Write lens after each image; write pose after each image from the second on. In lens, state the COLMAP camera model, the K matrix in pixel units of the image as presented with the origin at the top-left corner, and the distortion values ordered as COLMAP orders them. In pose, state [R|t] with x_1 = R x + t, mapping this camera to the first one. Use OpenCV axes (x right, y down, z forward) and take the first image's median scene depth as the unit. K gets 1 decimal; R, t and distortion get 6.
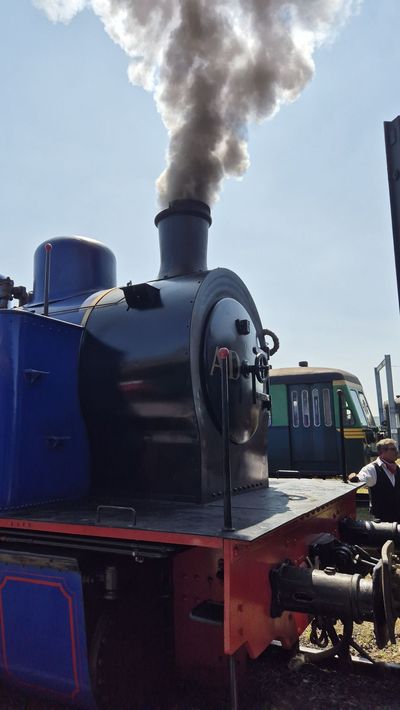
lens RADIAL K [[480.5, 0, 200.0], [0, 480.5, 355.0], [0, 0, 1]] dist [0.077633, -0.068404]
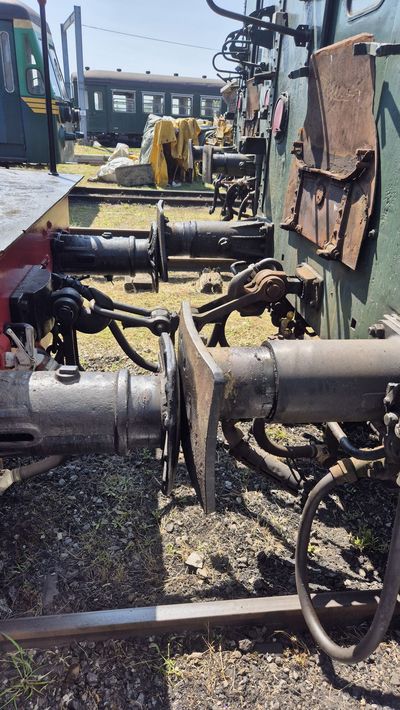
lens RADIAL K [[480.5, 0, 200.0], [0, 480.5, 355.0], [0, 0, 1]] dist [0.077633, -0.068404]
pose [[0.821696, -0.182961, 0.539760, 0.029627], [-0.162578, 0.832472, 0.529679, 0.038630], [-0.546246, -0.522988, 0.654293, 0.153062]]
